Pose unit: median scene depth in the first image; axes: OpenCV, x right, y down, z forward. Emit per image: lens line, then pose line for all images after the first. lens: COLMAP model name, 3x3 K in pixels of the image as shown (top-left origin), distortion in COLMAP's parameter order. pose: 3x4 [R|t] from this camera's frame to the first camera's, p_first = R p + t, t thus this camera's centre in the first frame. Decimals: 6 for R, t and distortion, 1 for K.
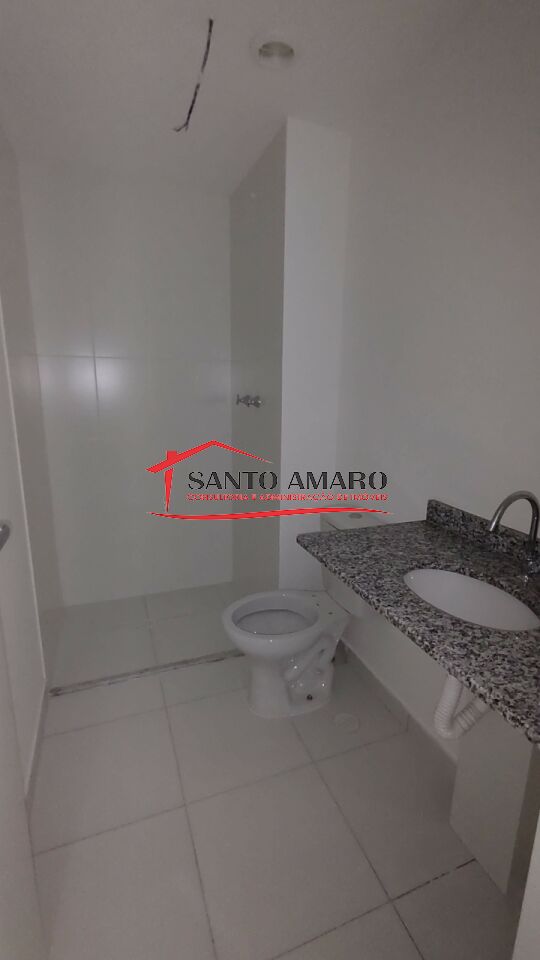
lens RADIAL K [[418.2, 0, 271.3], [0, 418.2, 481.4], [0, 0, 1]] dist [-0.003890, -0.001716]
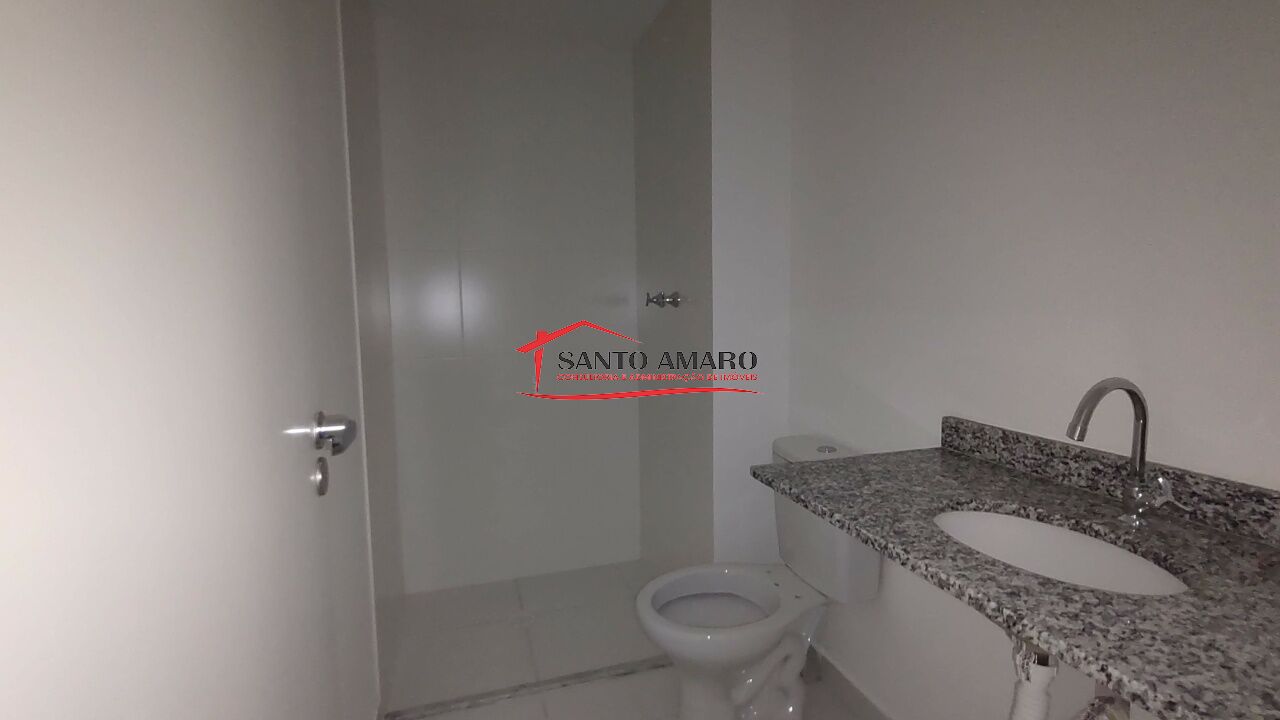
lens RADIAL K [[557.6, 0, 637.9], [0, 557.6, 357.5], [0, 0, 1]] dist [-0.003890, -0.001716]
pose [[0.997455, -0.023417, -0.067342, -0.065663], [0.013967, 0.990400, -0.137525, 0.081385], [0.069916, 0.136234, 0.988206, 0.075461]]
